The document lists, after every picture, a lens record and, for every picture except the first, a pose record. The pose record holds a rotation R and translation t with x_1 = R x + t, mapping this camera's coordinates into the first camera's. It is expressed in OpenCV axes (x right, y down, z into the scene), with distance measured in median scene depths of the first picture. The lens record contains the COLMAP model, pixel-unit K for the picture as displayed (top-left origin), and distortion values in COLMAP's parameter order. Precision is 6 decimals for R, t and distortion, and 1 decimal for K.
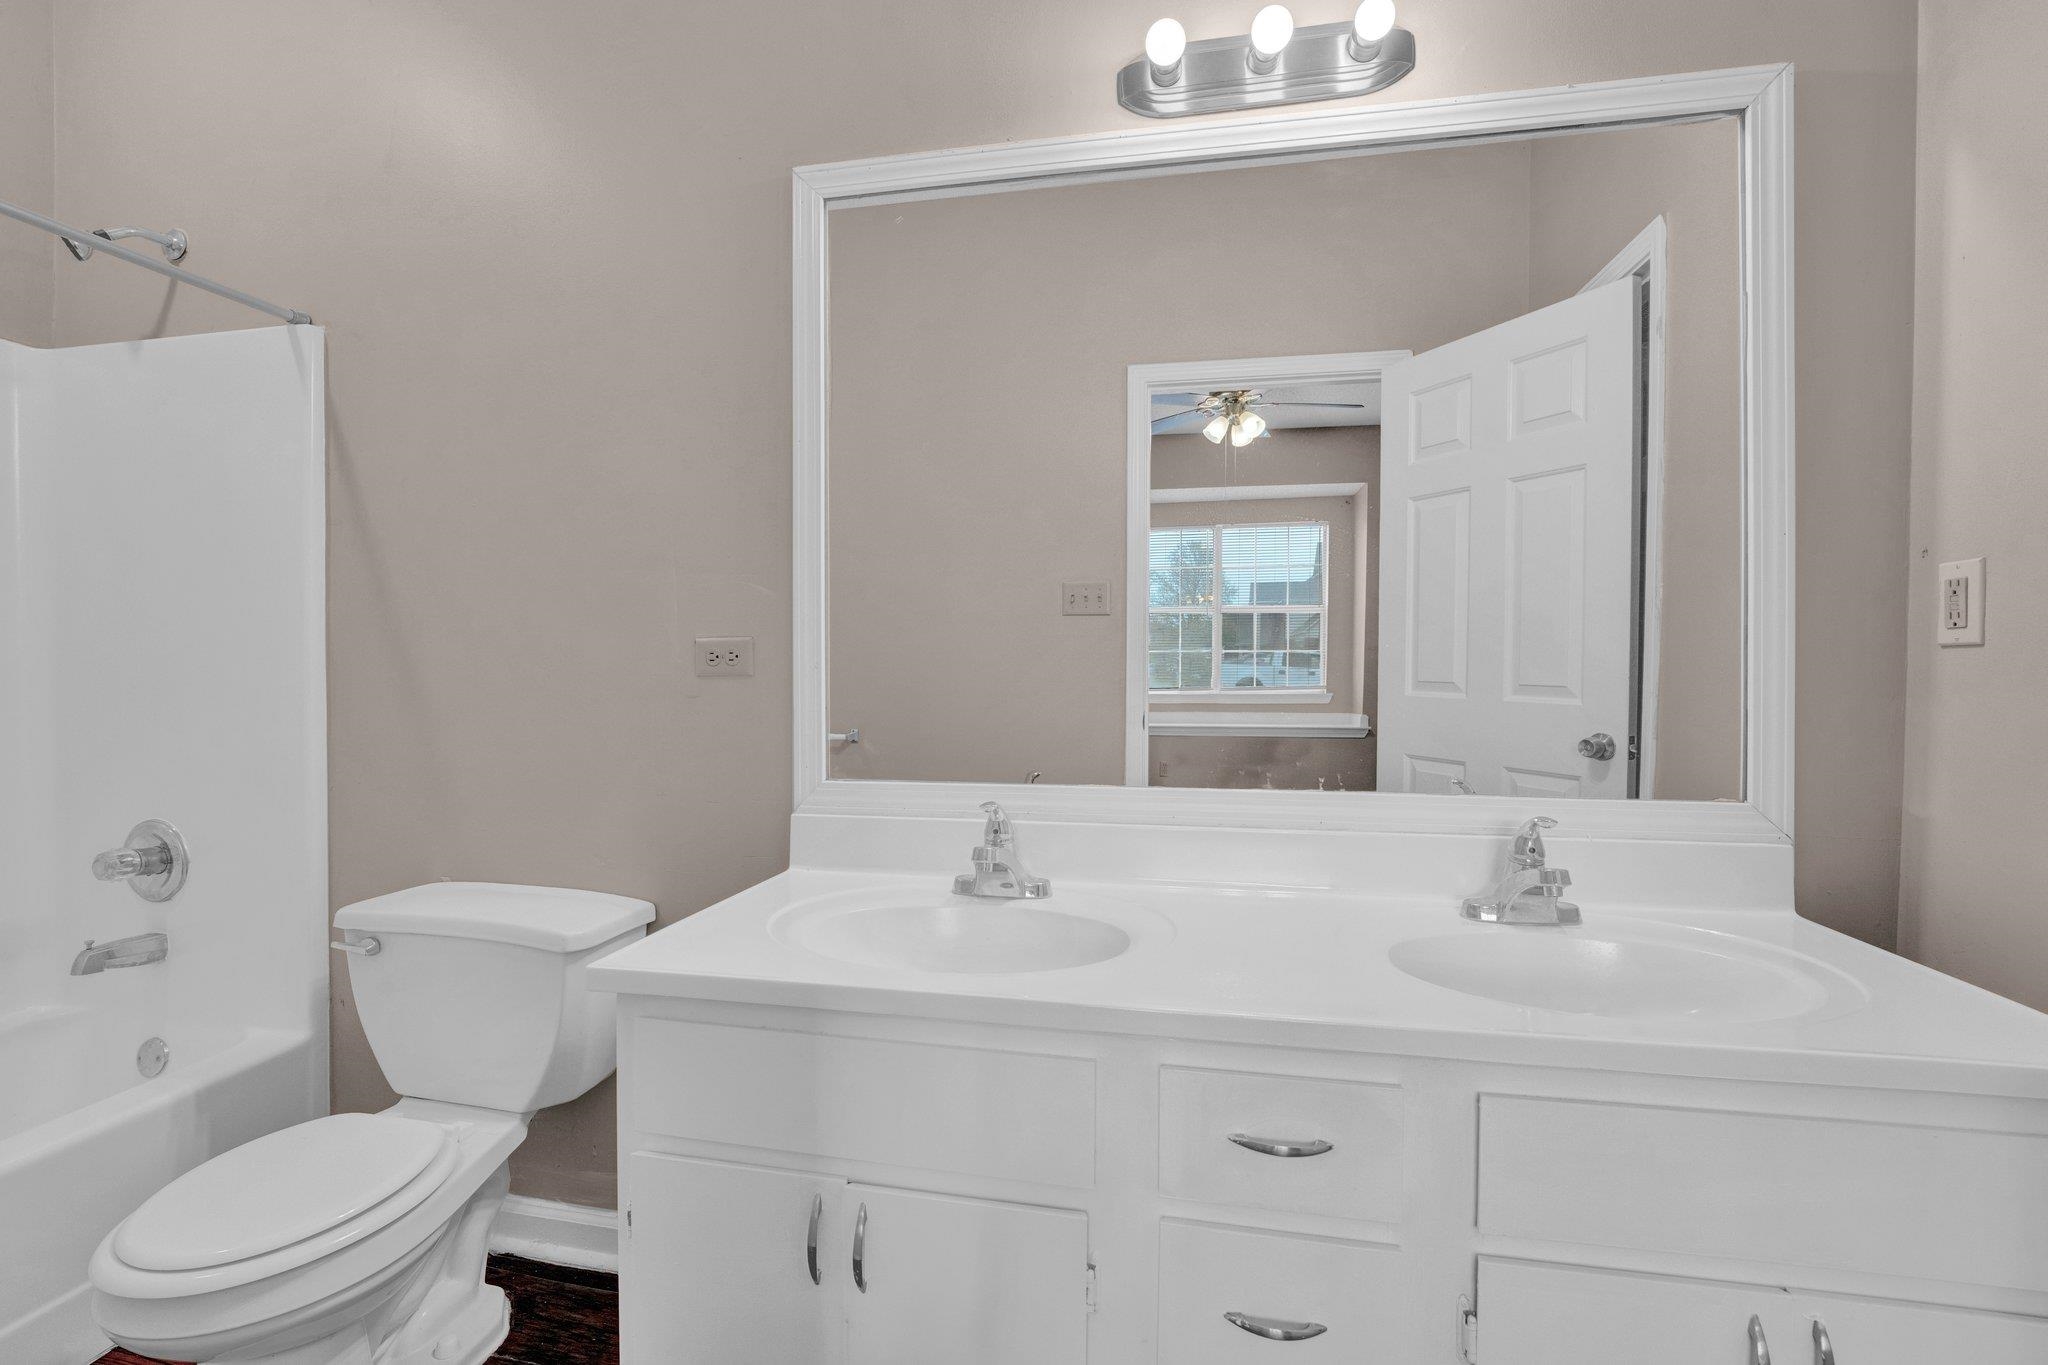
lens RADIAL K [[881.8, 0, 1012.1], [0, 881.8, 665.5], [0, 0, 1]] dist [-0.022765, 0.002528]
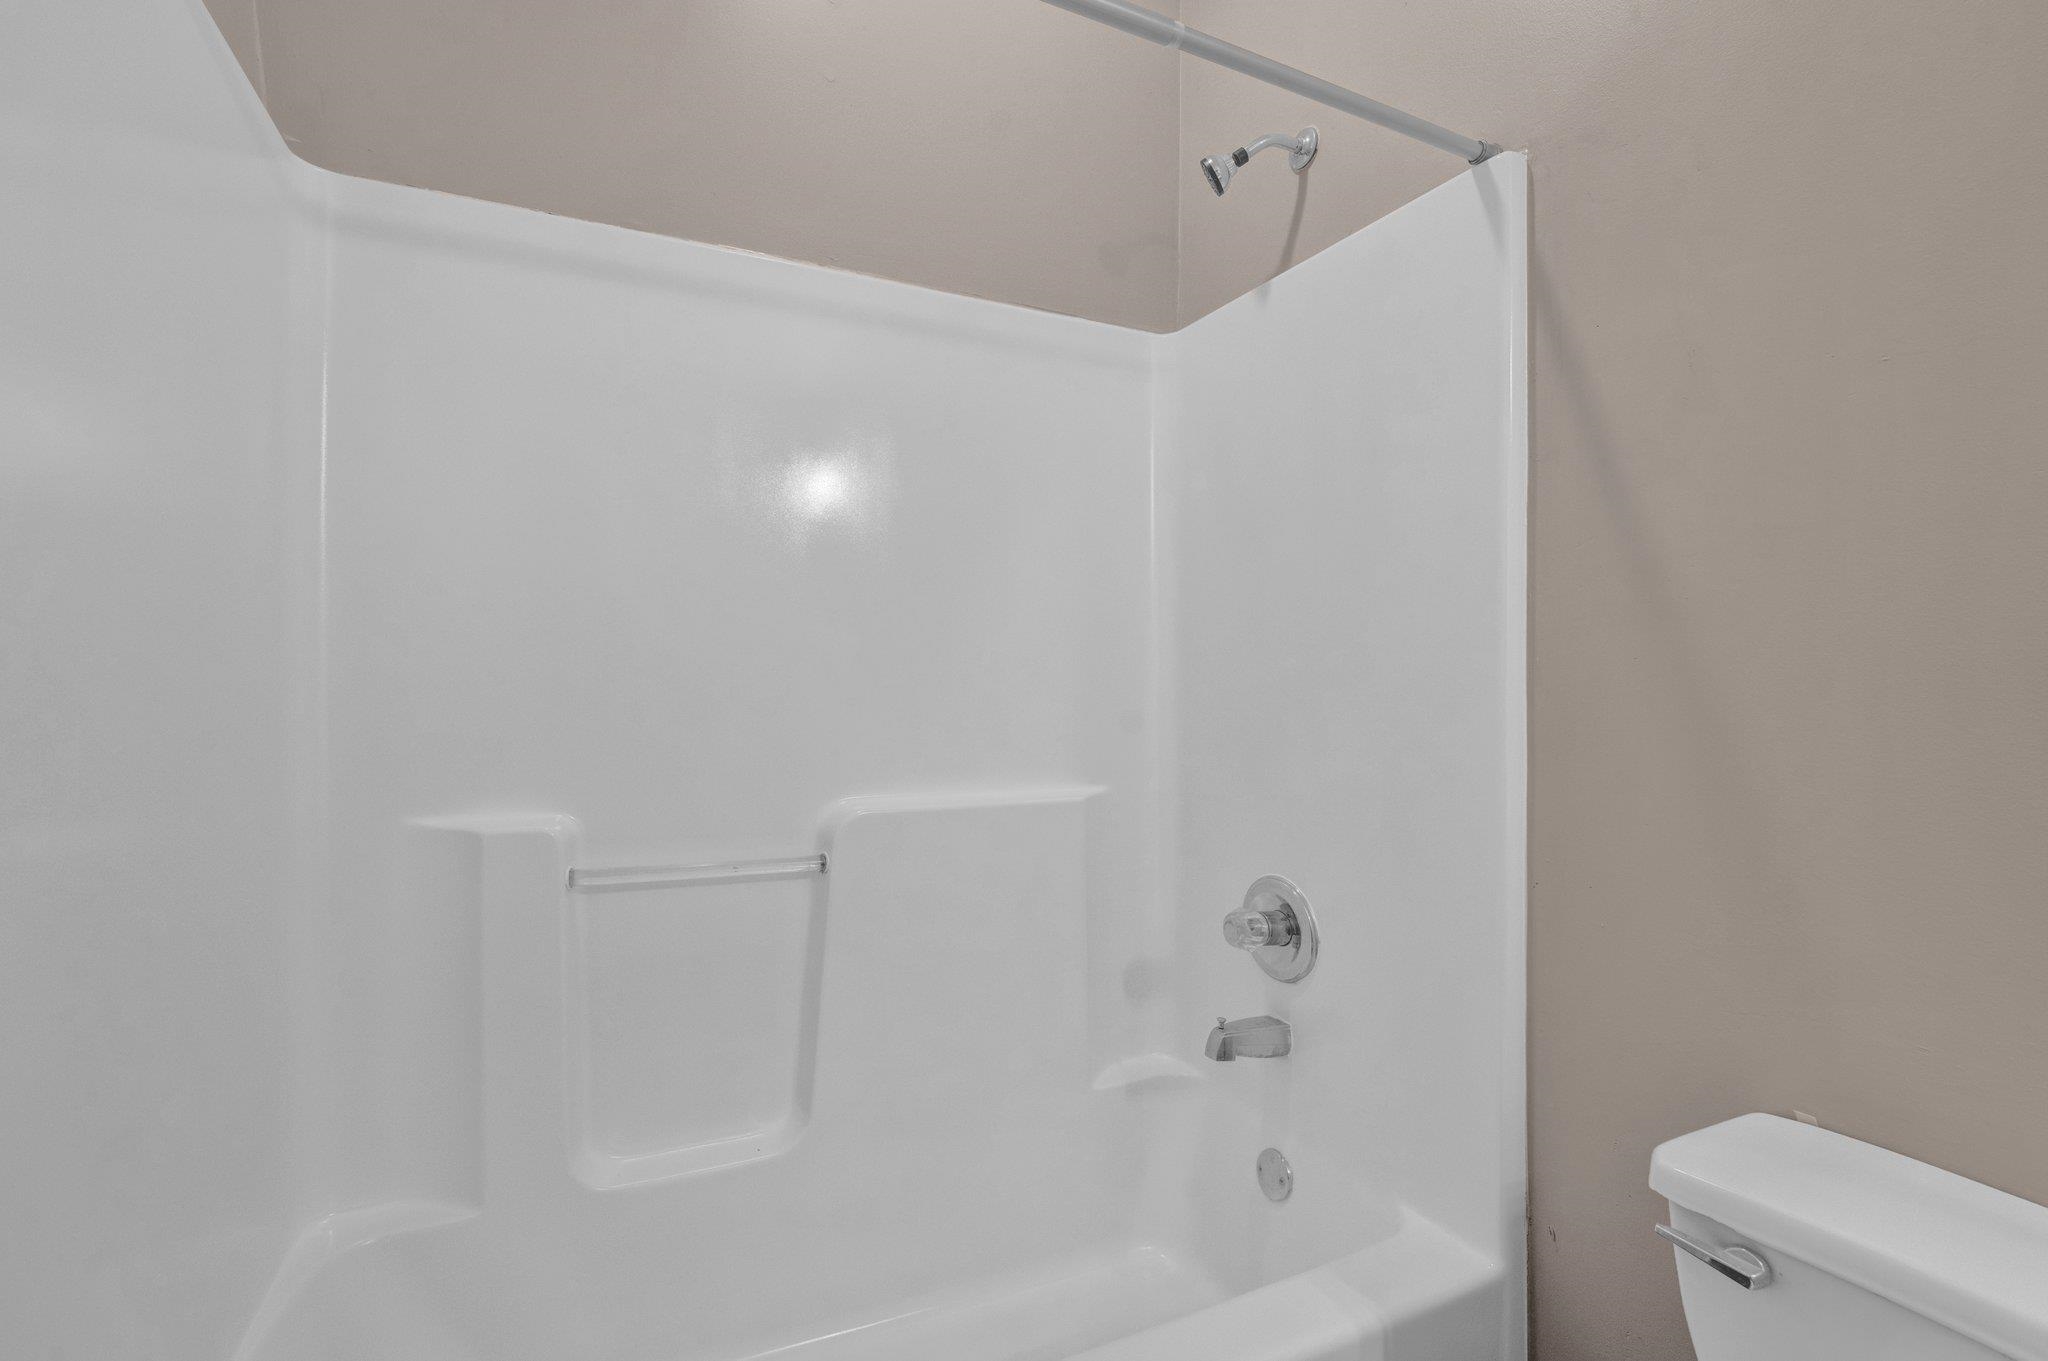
lens RADIAL K [[881.8, 0, 1025.2], [0, 881.8, 691.1], [0, 0, 1]] dist [-0.022765, 0.002528]
pose [[0.616343, 0.017022, -0.787294, -0.518516], [-0.012015, 0.999853, 0.012211, 0.000303], [0.787386, 0.001933, 0.616457, 0.325411]]
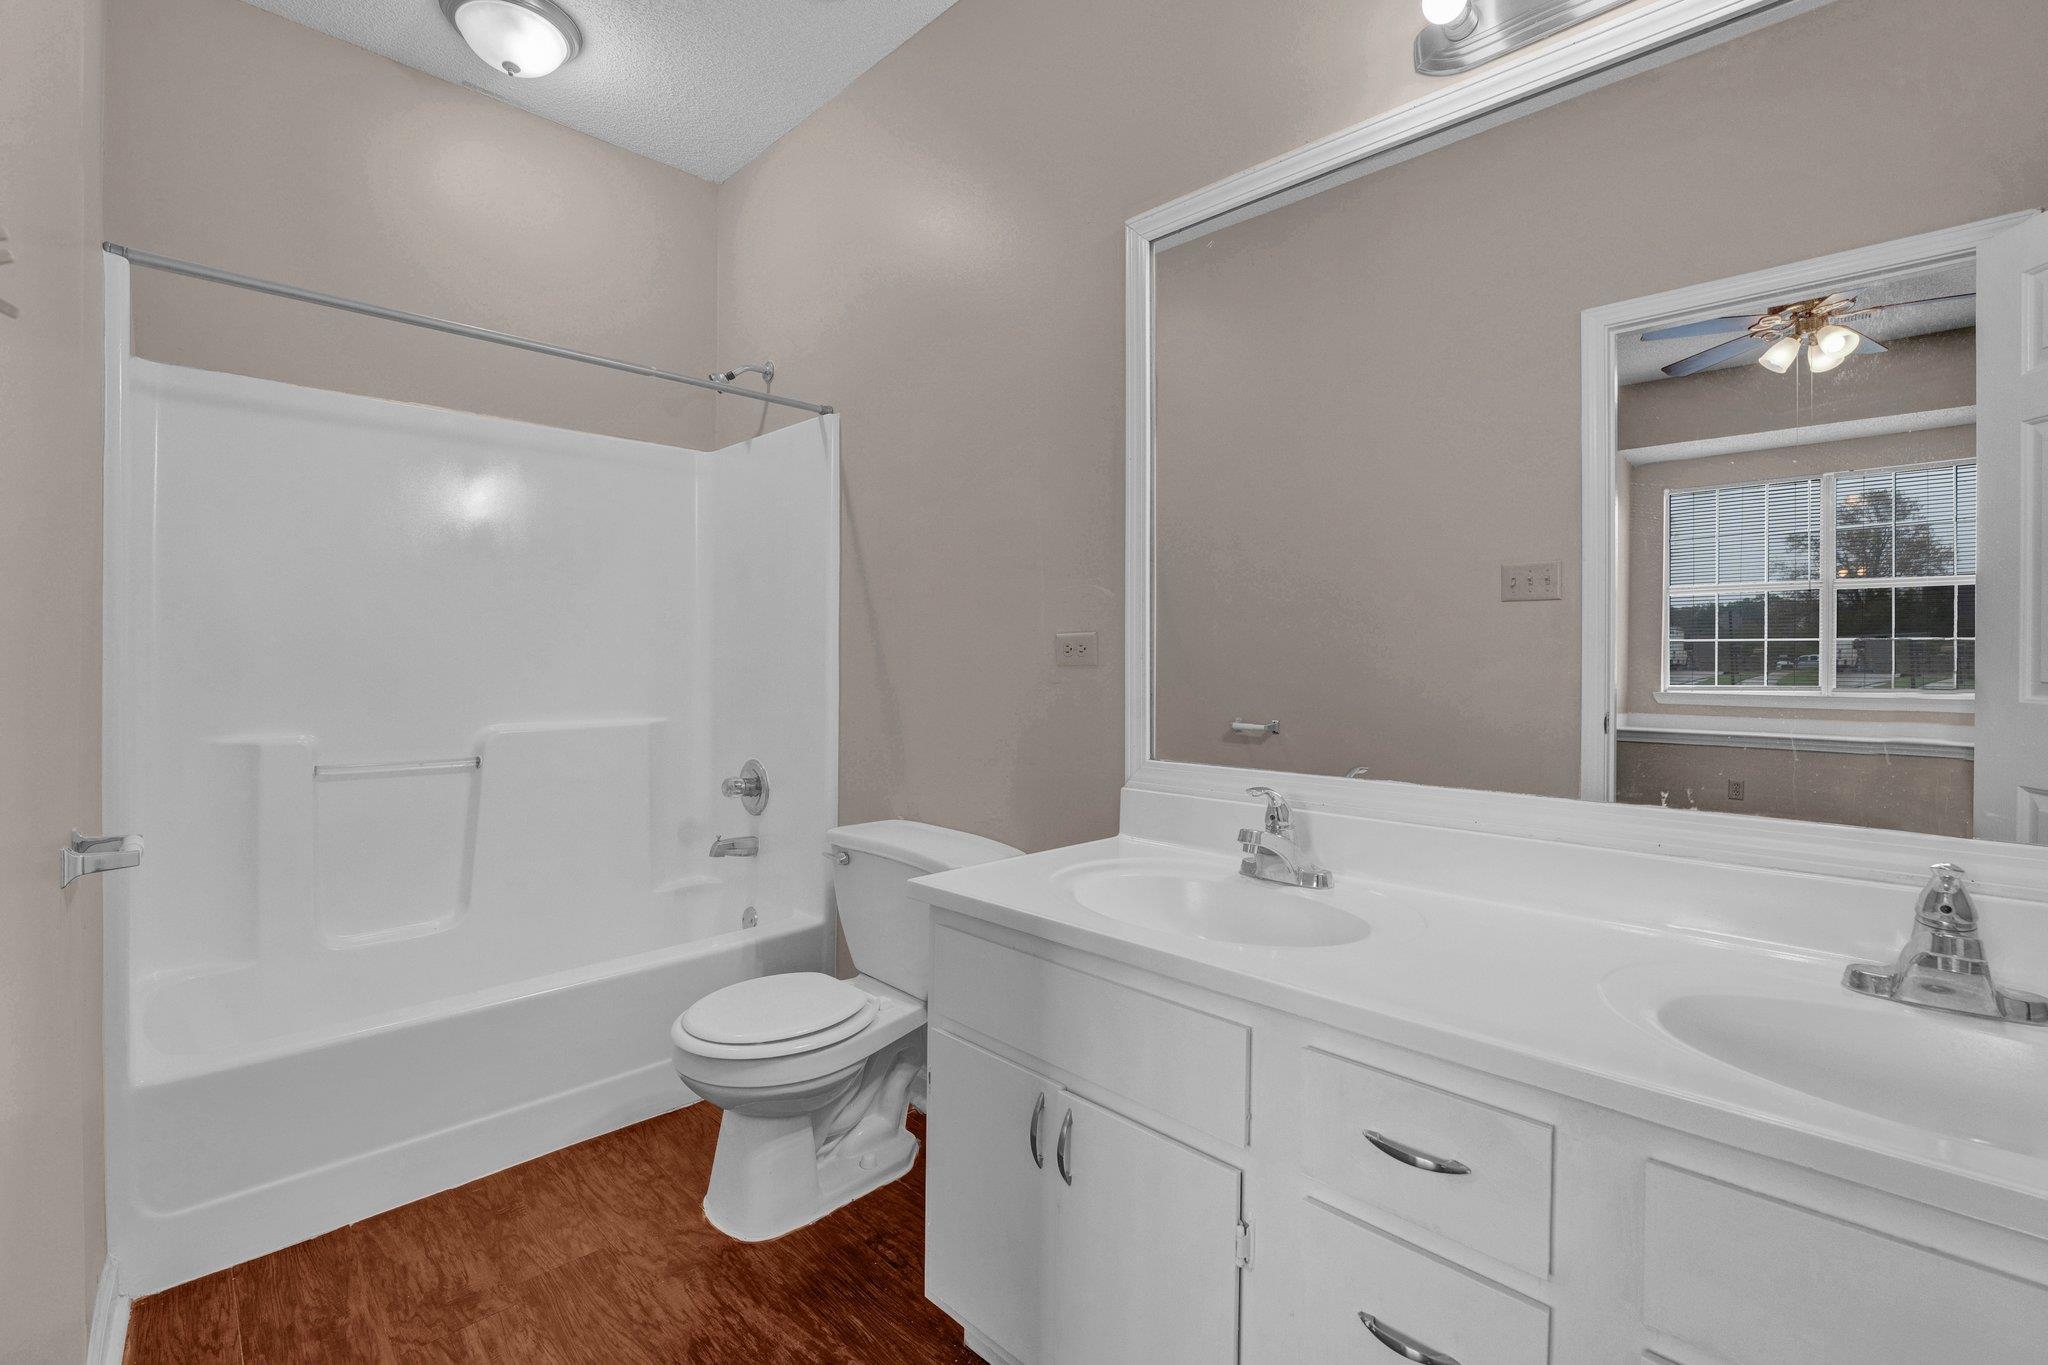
lens RADIAL K [[881.8, 0, 1007.6], [0, 881.8, 637.2], [0, 0, 1]] dist [-0.022765, 0.002528]
pose [[0.834533, -0.009989, -0.550868, 0.212860], [-0.003125, 0.999734, -0.022862, 0.001213], [0.550950, 0.020801, 0.834279, -0.026541]]
